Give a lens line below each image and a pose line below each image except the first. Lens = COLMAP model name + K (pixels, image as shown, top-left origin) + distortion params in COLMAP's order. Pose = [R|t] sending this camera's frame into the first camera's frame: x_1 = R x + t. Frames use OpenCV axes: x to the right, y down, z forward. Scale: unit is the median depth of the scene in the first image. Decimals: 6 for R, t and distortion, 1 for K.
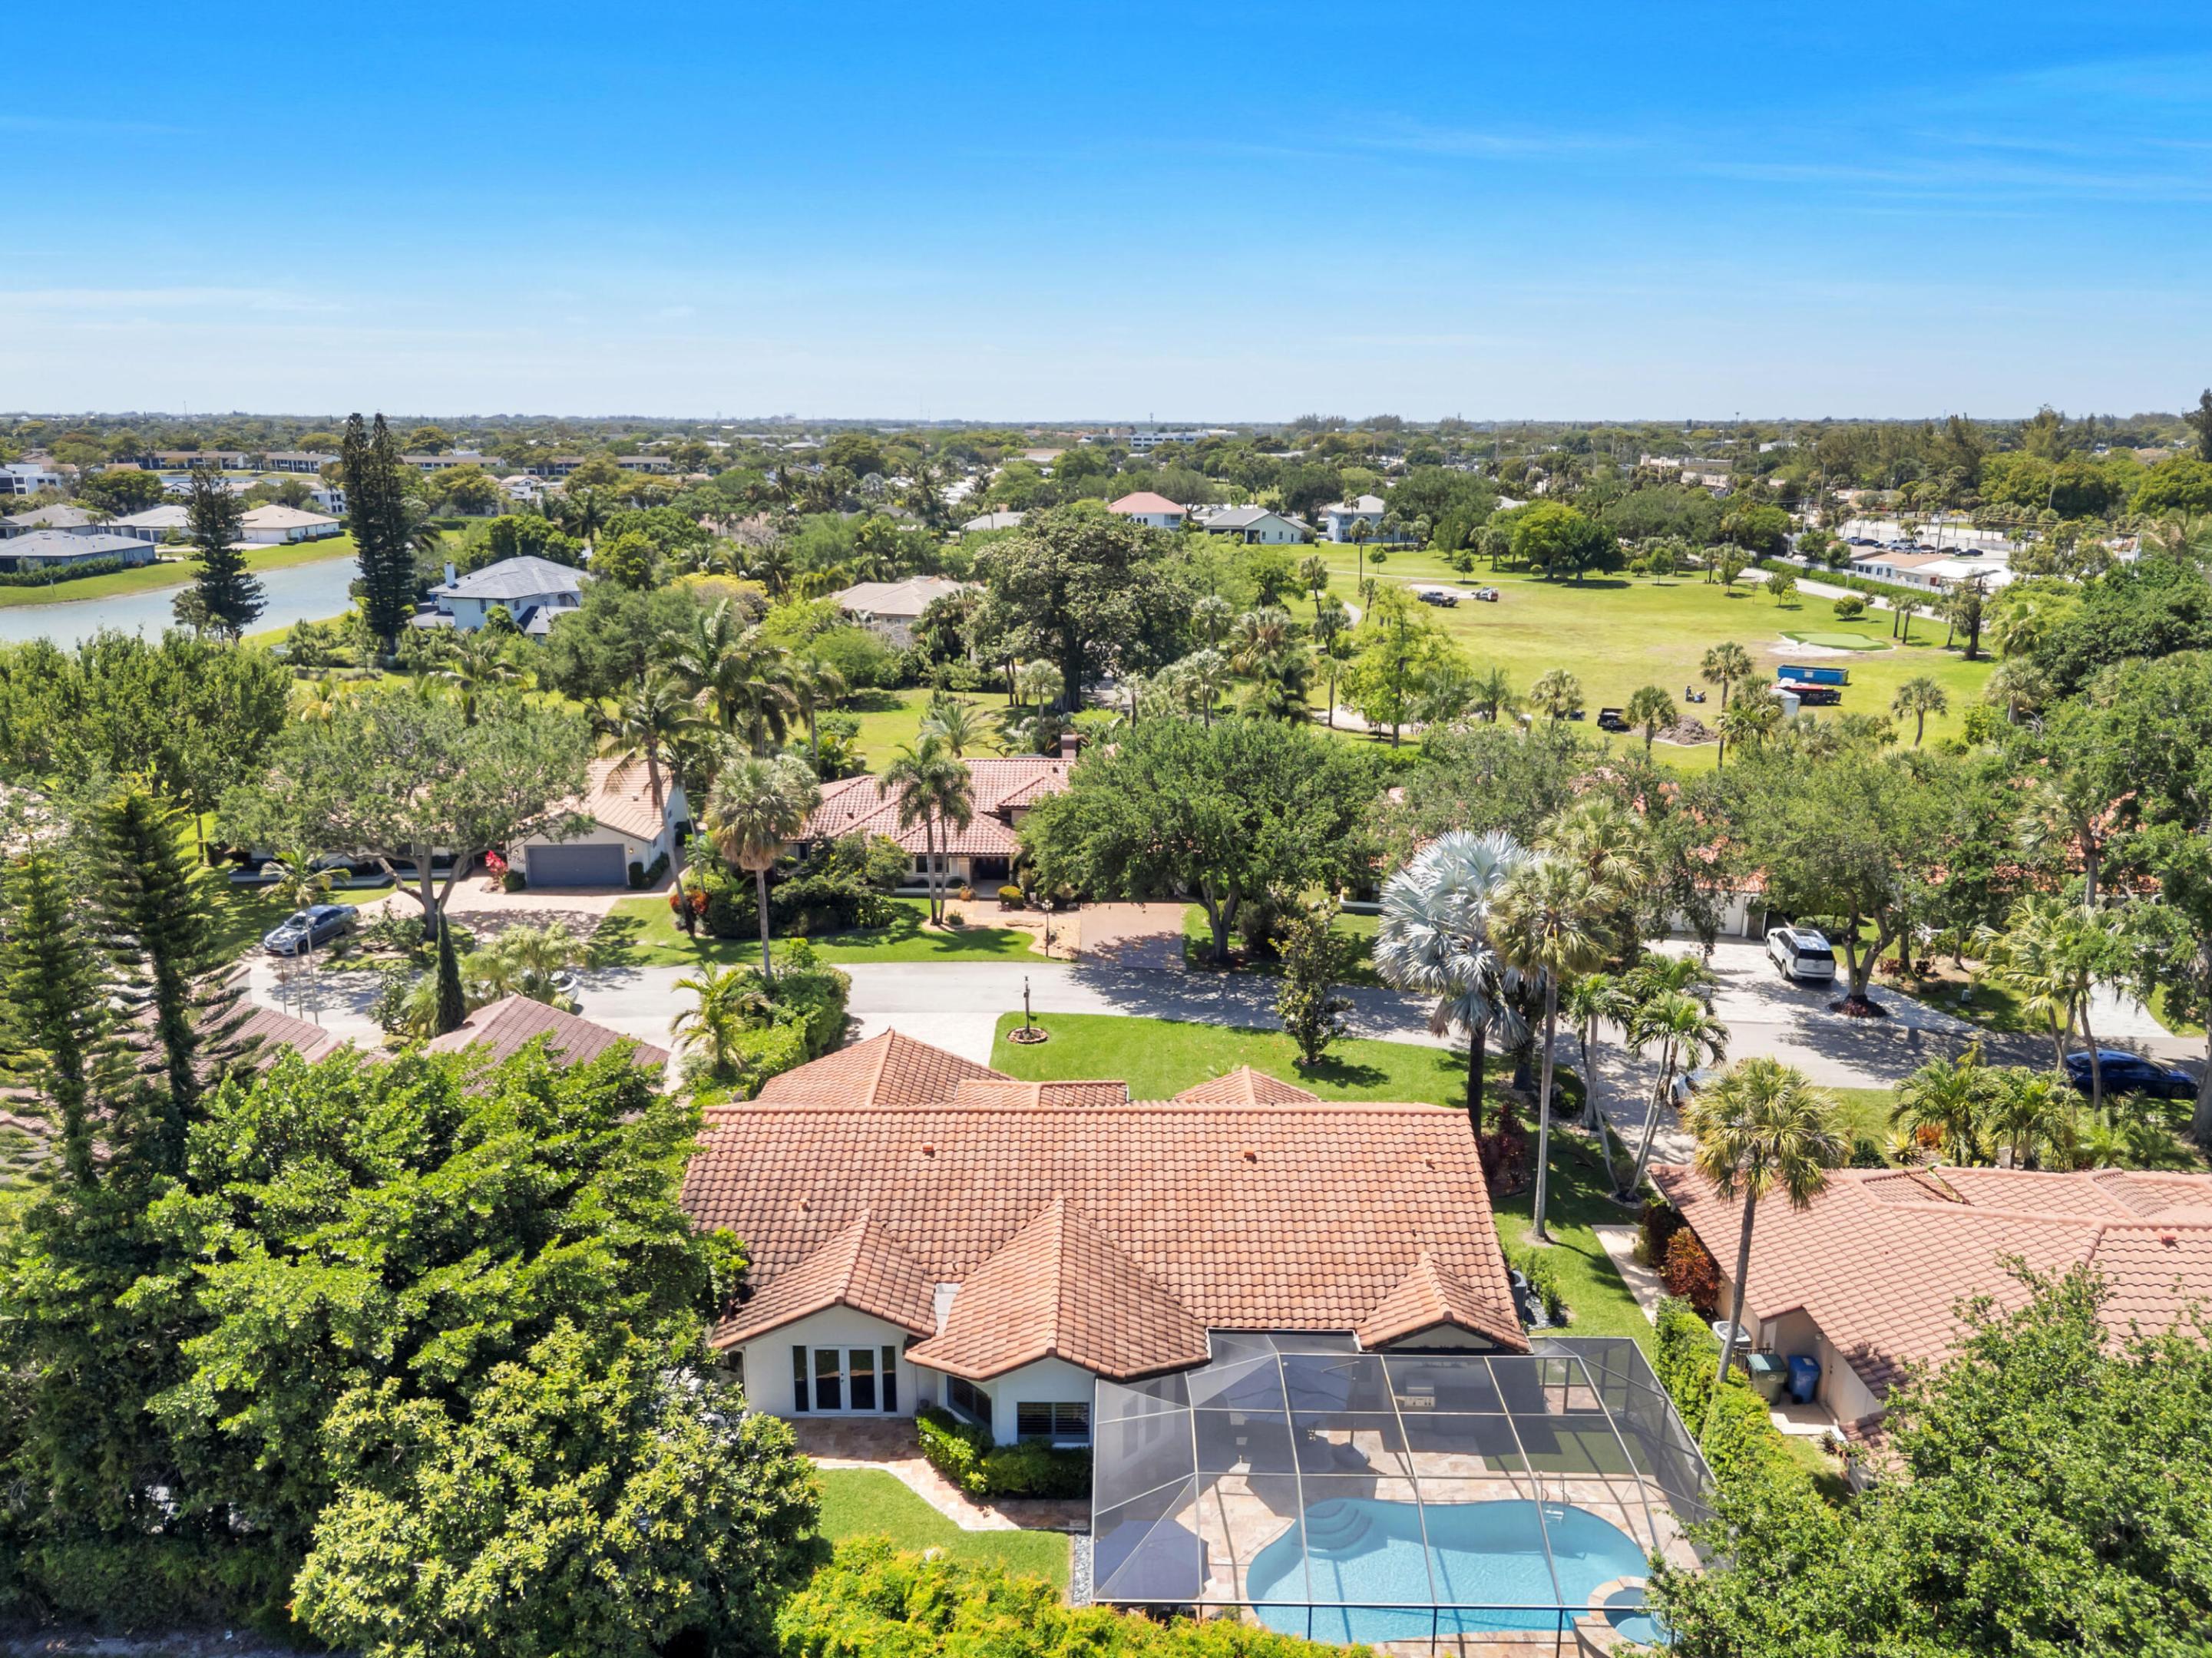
lens RADIAL K [[1556.9, 0, 1106.0], [0, 1556.9, 829.0], [0, 0, 1]] dist [0.084737, -0.101050]
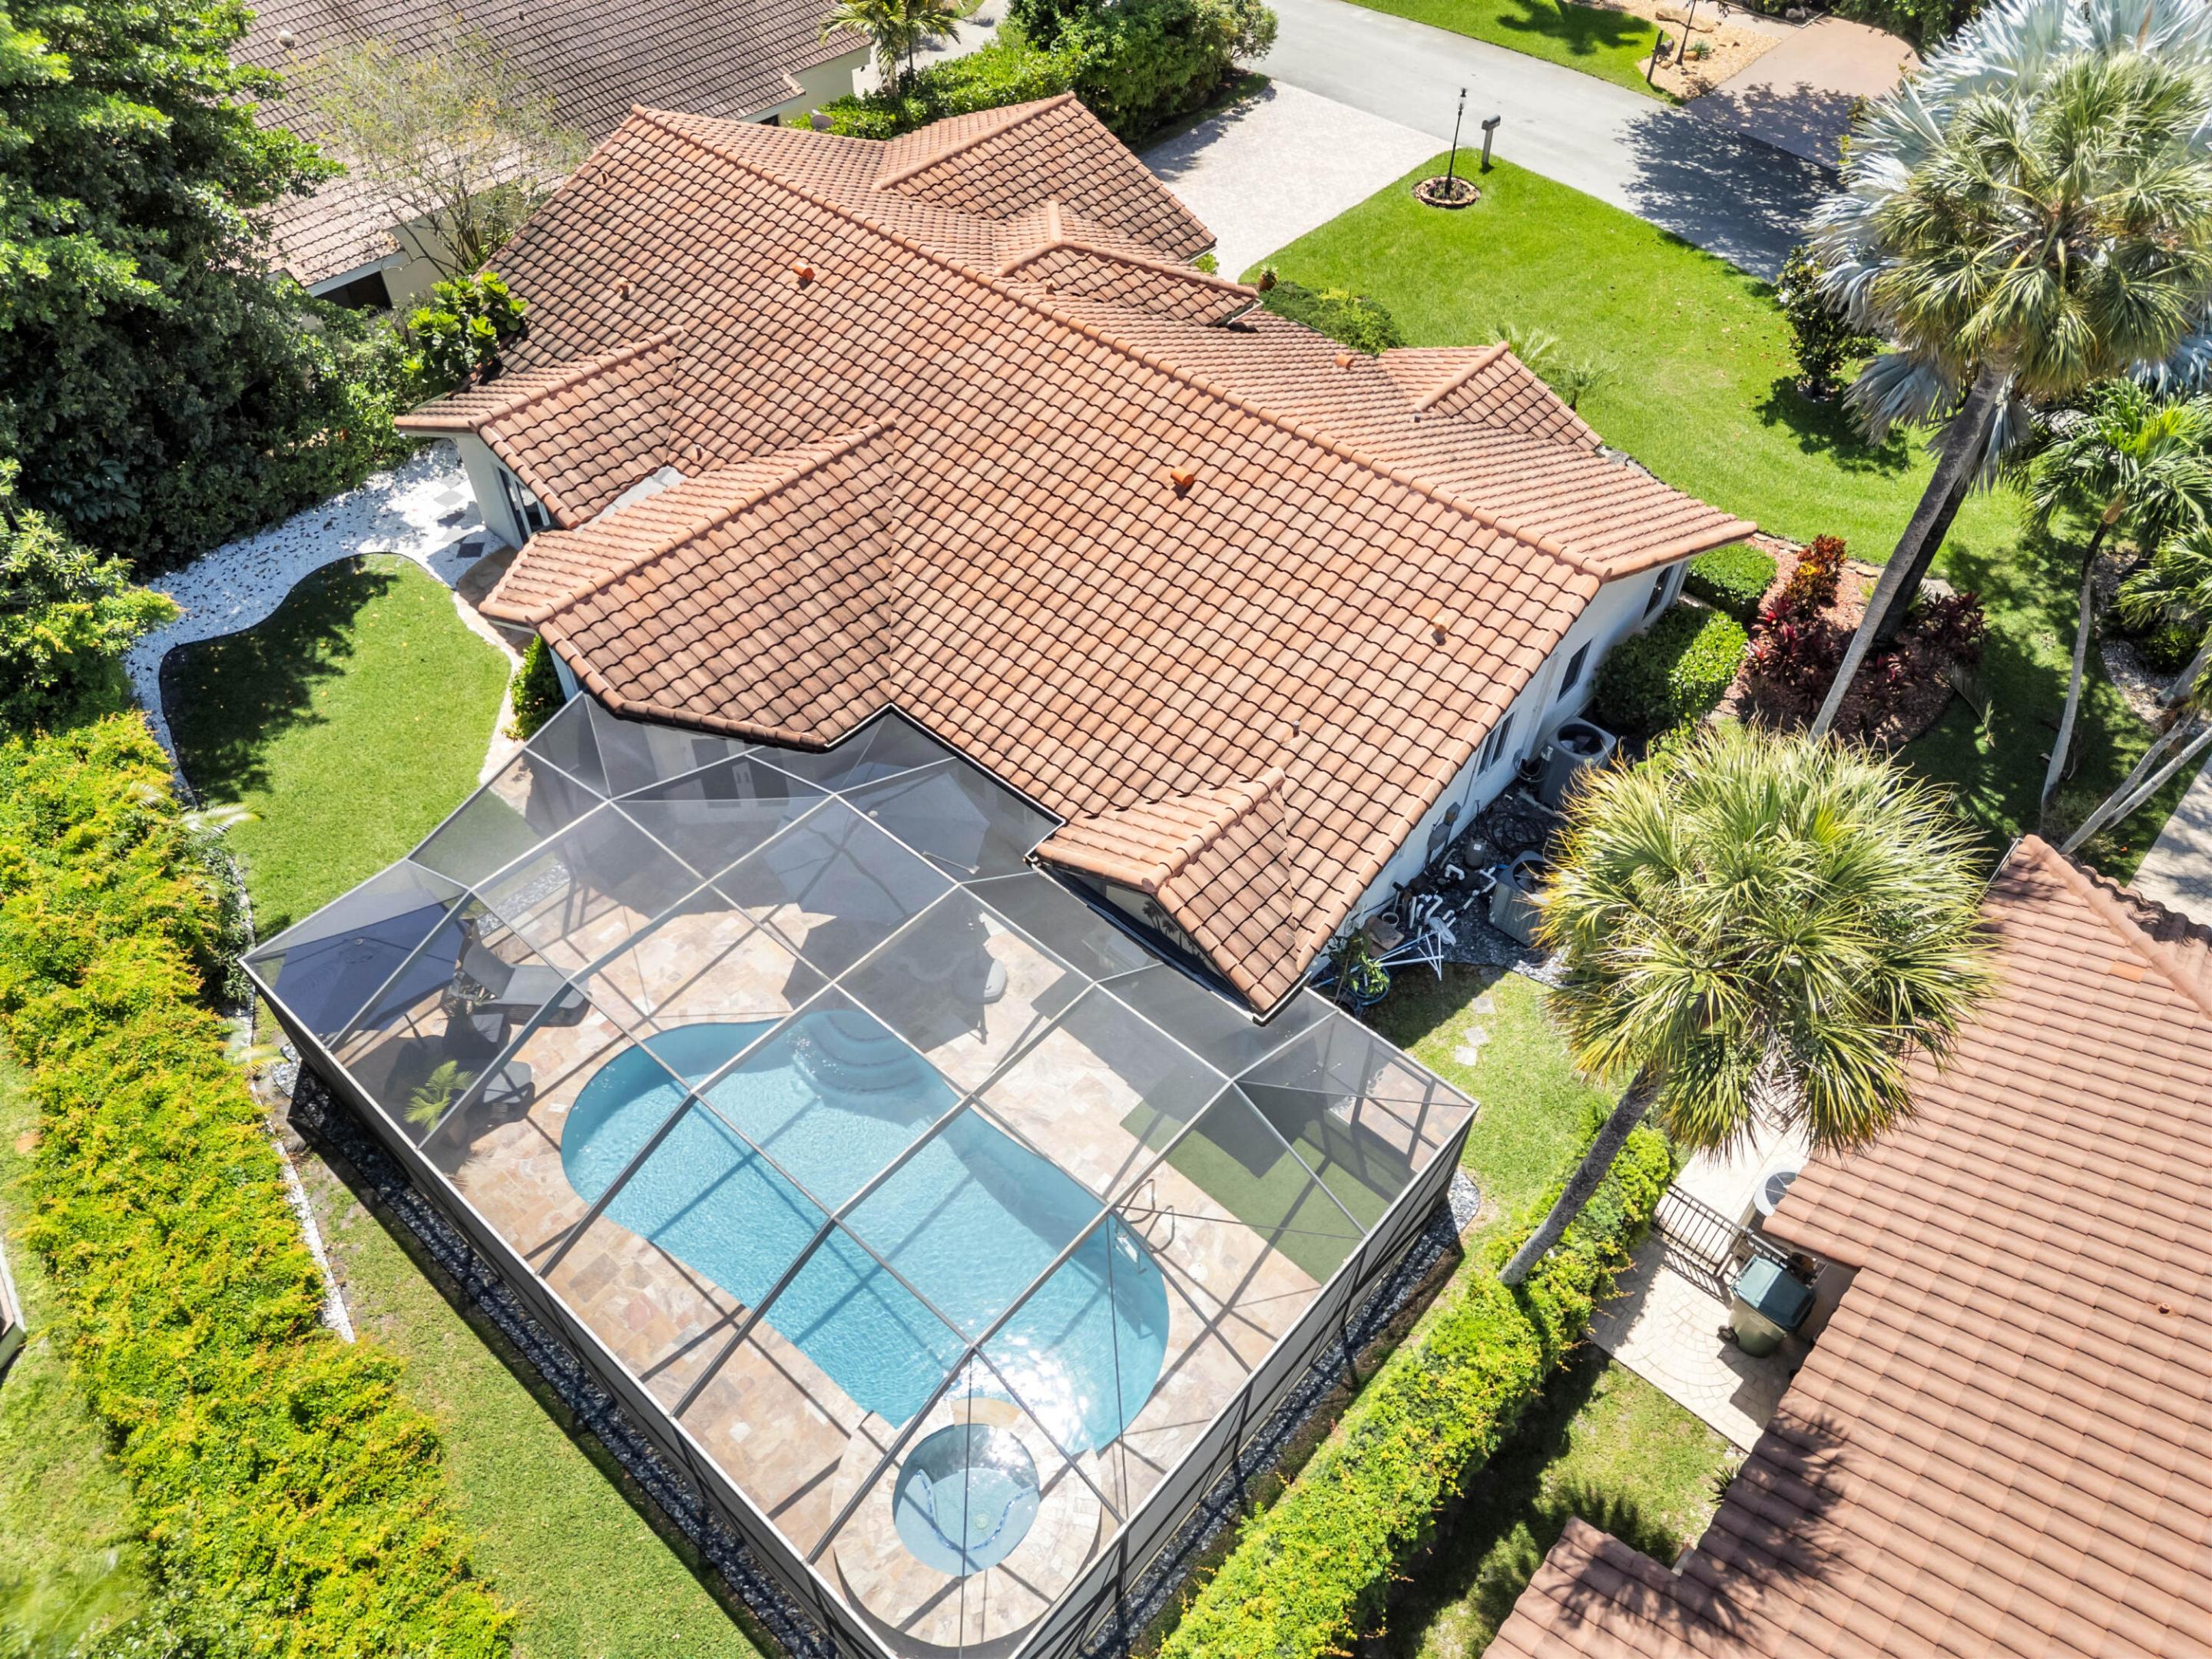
lens RADIAL K [[1557.1, 0, 1106.0], [0, 1557.1, 829.5], [0, 0, 1]] dist [0.084737, -0.101050]
pose [[0.751568, 0.491752, -0.439687, 0.343525], [-0.181166, 0.794782, 0.579224, -0.011293], [0.634290, -0.355670, 0.686422, 0.499845]]
